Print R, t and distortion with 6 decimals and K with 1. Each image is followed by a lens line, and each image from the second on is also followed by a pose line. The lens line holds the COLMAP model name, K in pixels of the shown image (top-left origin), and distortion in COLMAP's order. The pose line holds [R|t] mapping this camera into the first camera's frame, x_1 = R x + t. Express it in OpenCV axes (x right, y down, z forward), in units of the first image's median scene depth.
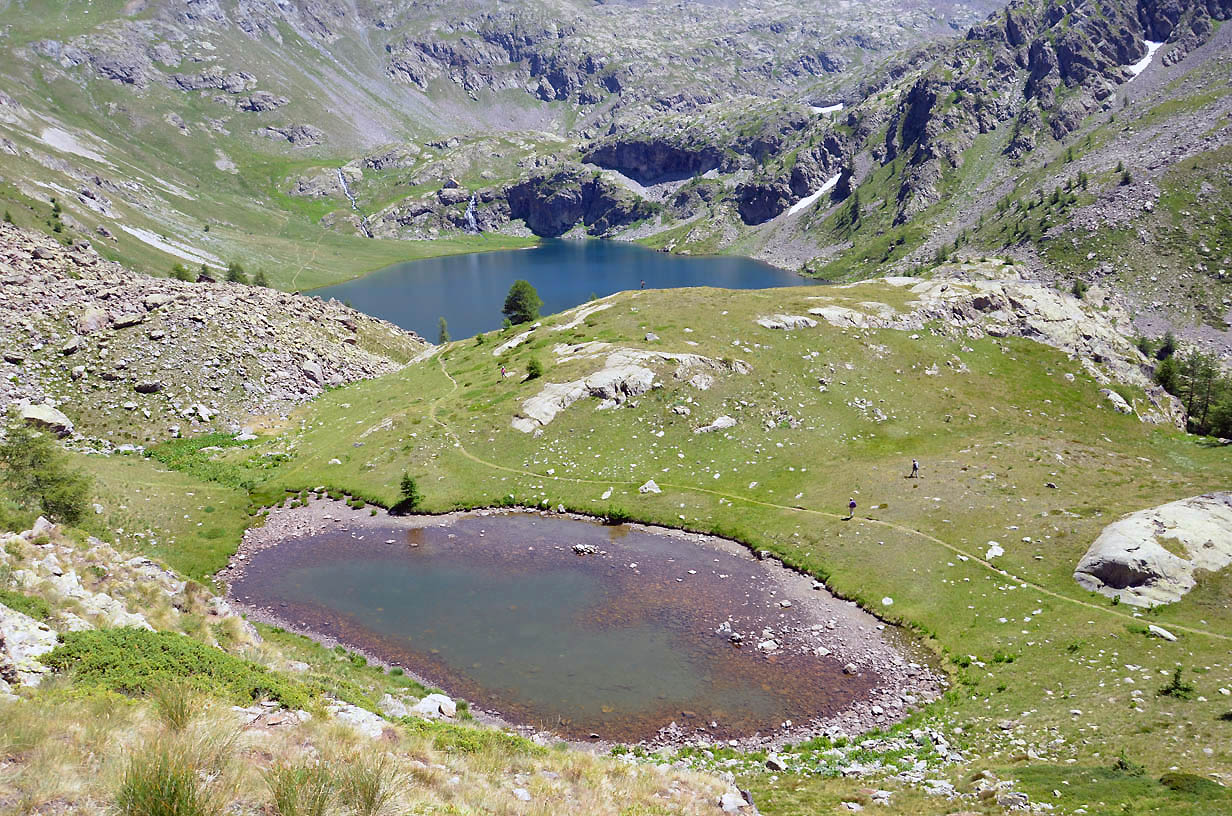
lens RADIAL K [[957.6, 0, 616.0], [0, 957.6, 408.0], [0, 0, 1]] dist [-0.160537, 0.122452]
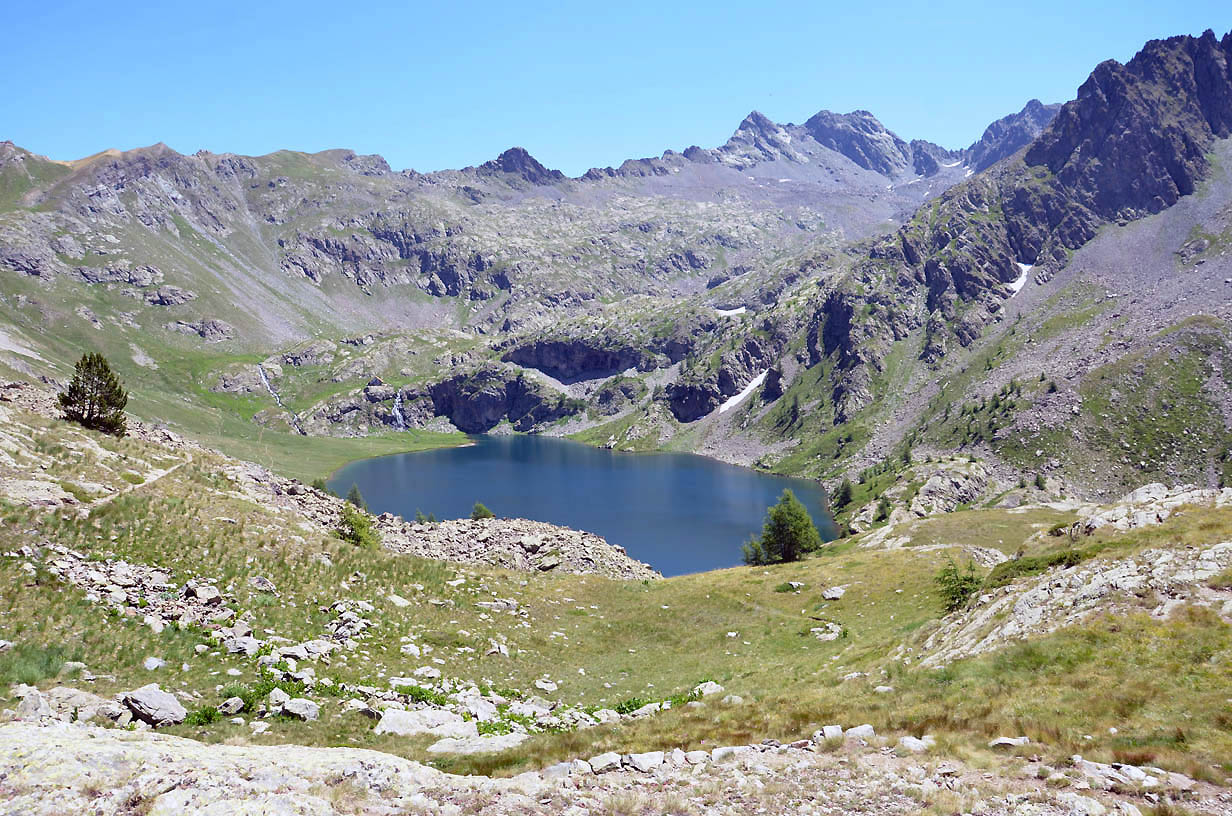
lens RADIAL K [[969.8, 0, 616.0], [0, 969.8, 408.0], [0, 0, 1]] dist [-0.162820, 0.131308]
pose [[0.983901, -0.009631, 0.178452, -0.105300], [0.042499, 0.982510, -0.181293, -0.009187], [-0.173585, 0.185958, 0.967103, -0.046387]]
